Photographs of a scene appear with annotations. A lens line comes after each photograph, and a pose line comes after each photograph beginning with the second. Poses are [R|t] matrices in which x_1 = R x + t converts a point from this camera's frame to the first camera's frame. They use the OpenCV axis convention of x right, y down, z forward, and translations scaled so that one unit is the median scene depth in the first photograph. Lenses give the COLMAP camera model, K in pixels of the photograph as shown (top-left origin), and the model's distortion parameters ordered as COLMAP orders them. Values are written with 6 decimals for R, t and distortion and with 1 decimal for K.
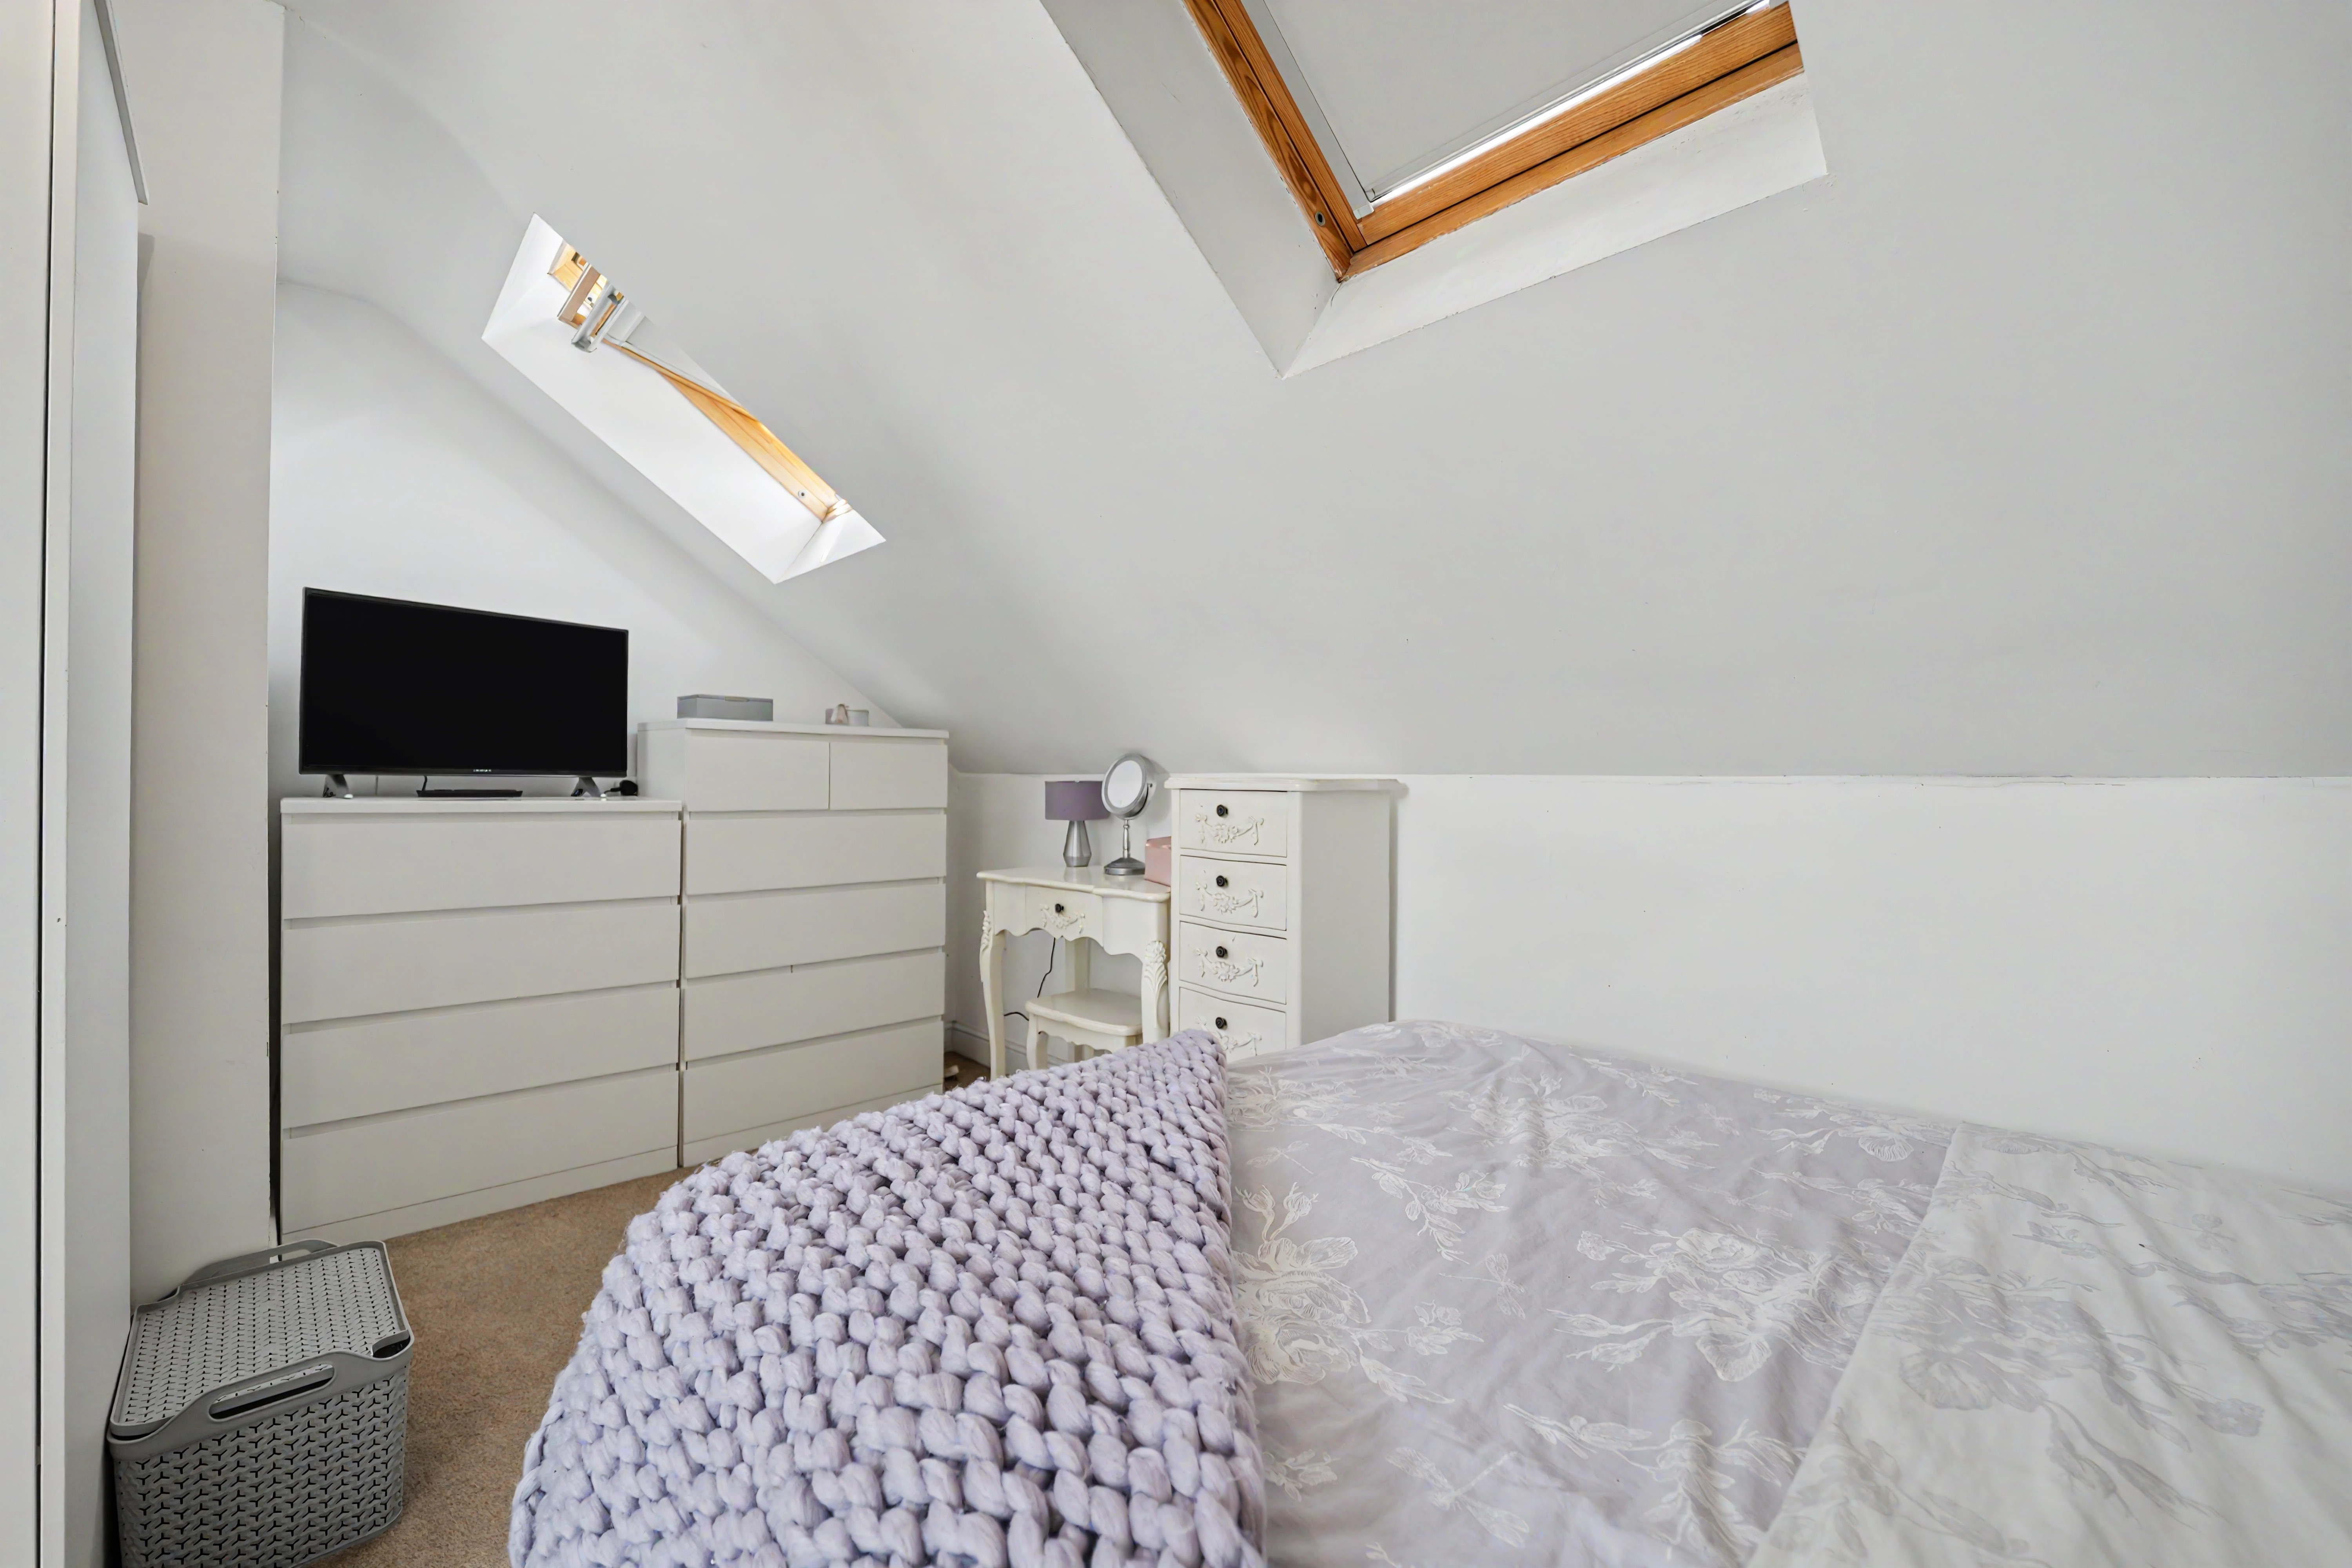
lens RADIAL K [[953.0, 0, 1167.0], [0, 953.0, 781.2], [0, 0, 1]] dist [-0.016139, -0.000387]
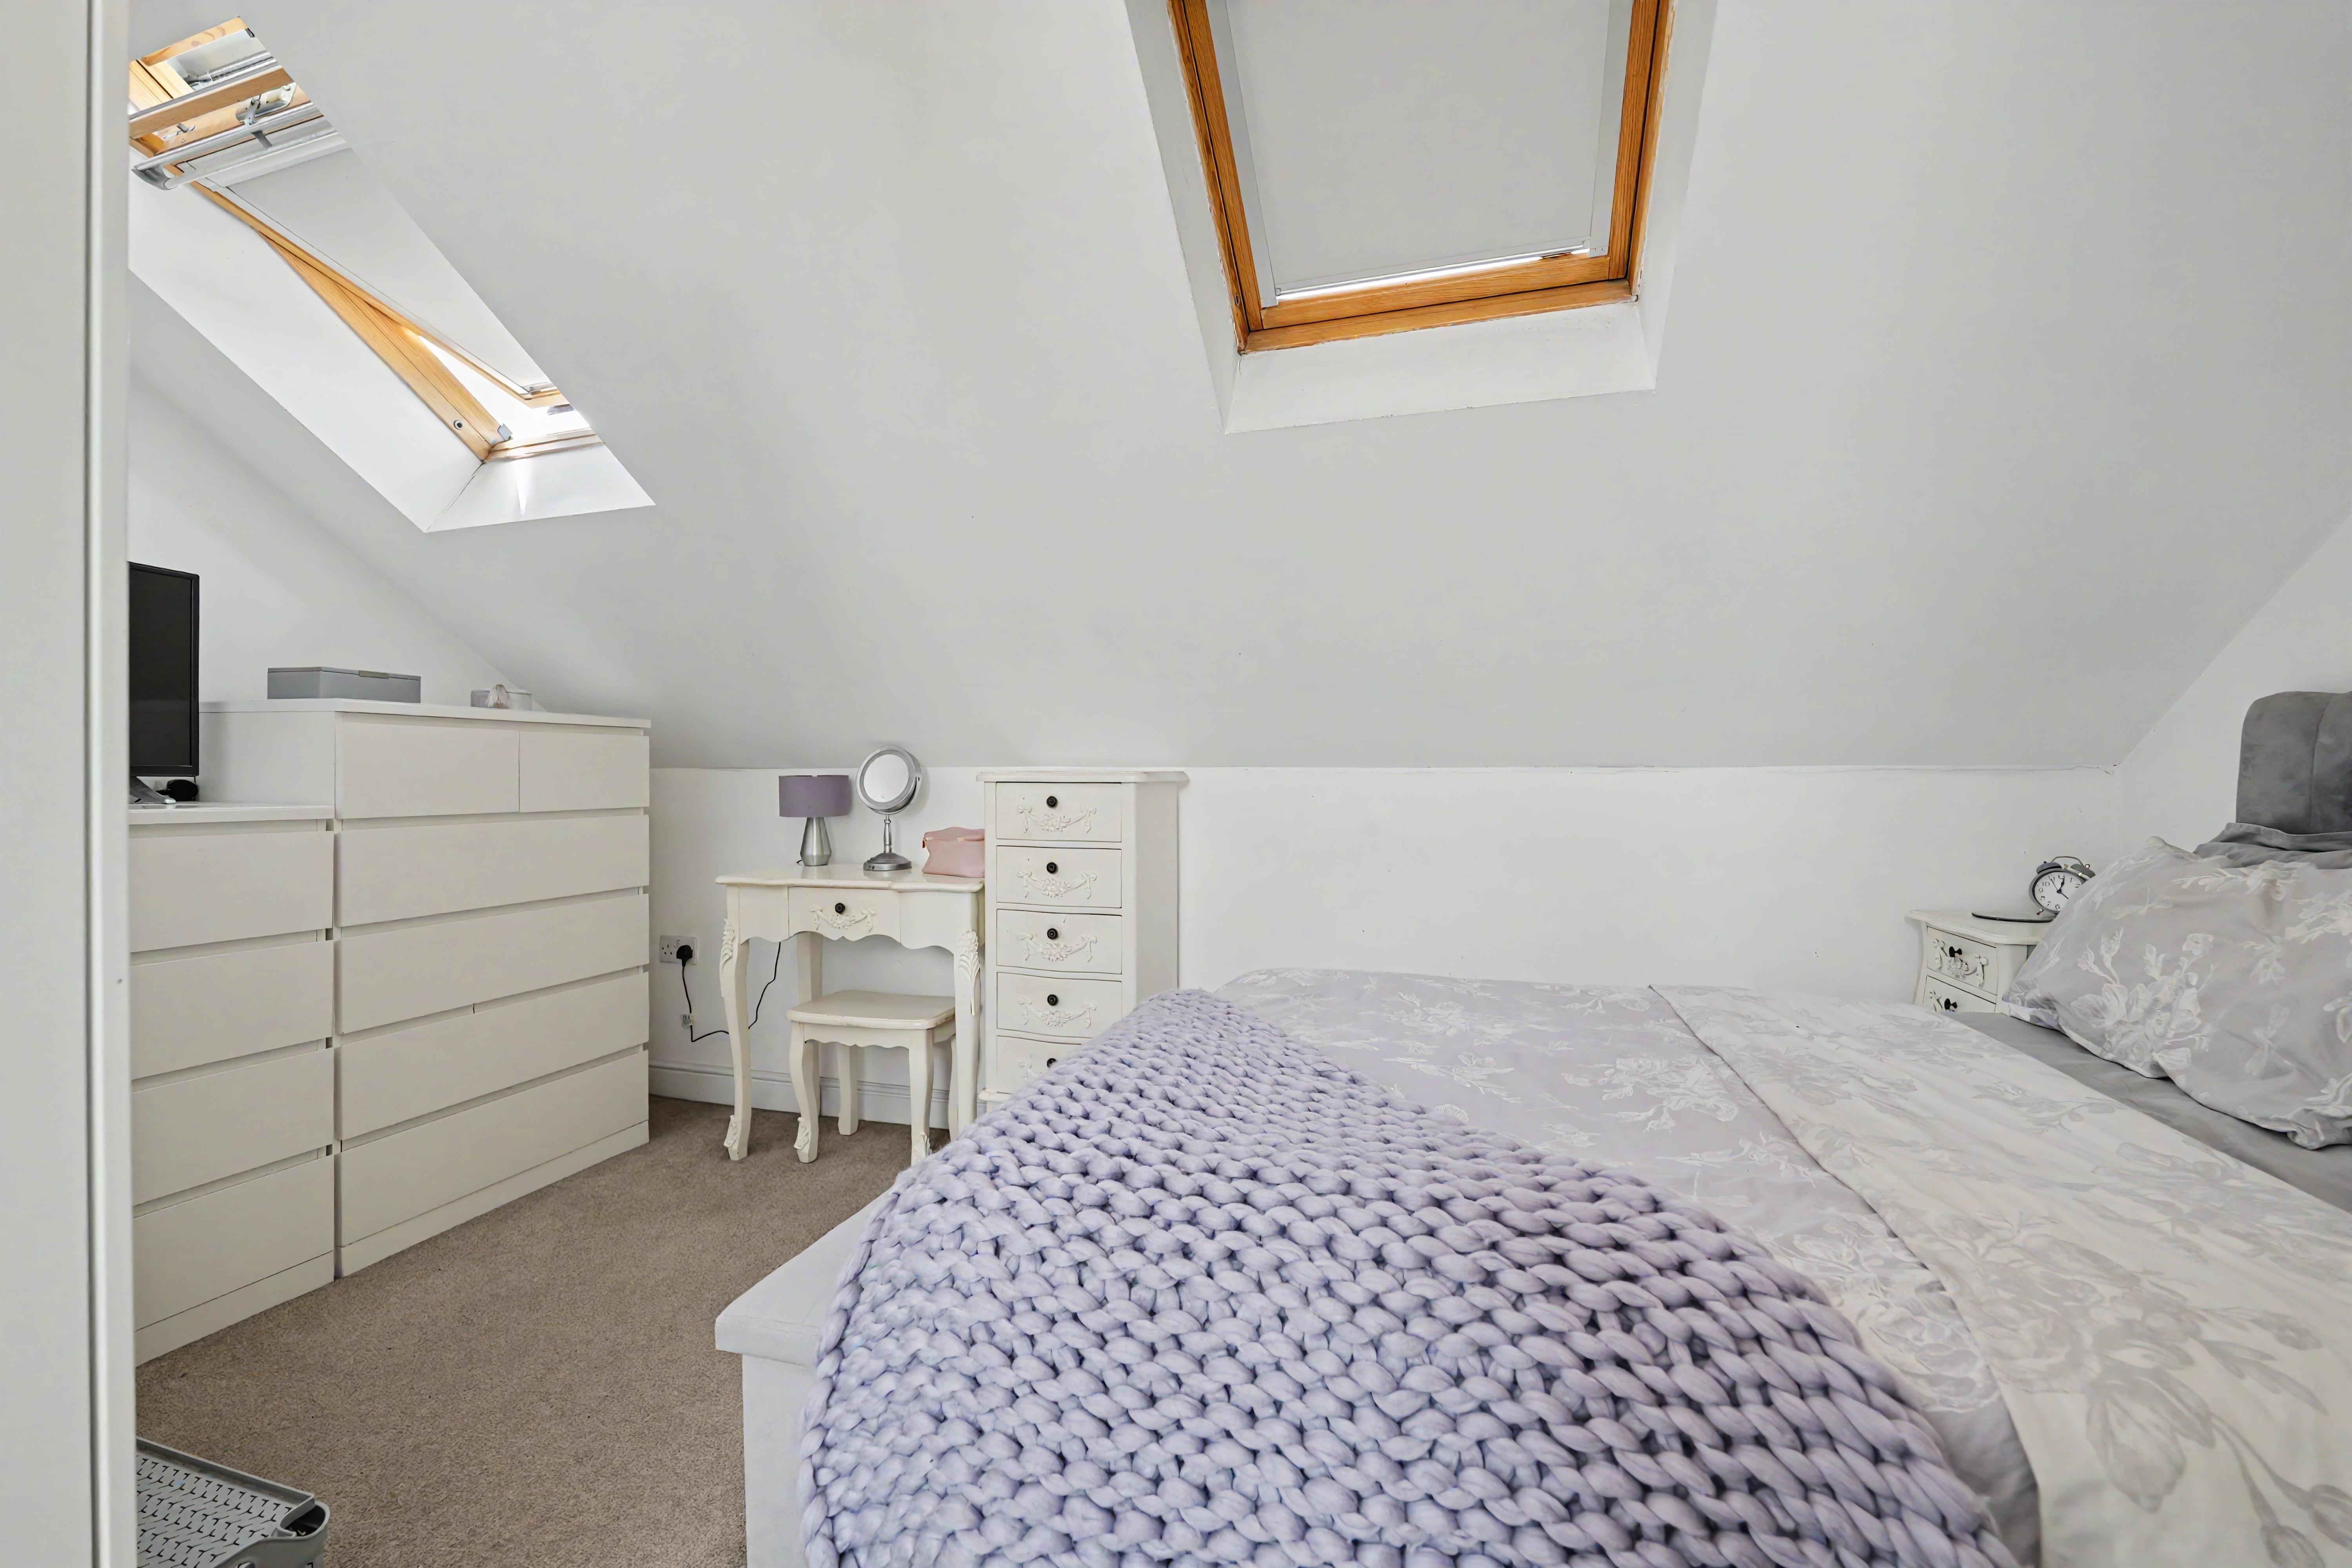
lens RADIAL K [[953.0, 0, 1180.5], [0, 953.0, 778.2], [0, 0, 1]] dist [-0.016139, -0.000387]
pose [[0.874382, -0.009697, 0.485141, -0.276777], [0.007750, 0.999952, 0.006019, -0.000639], [-0.485176, -0.001503, 0.874415, -0.004818]]
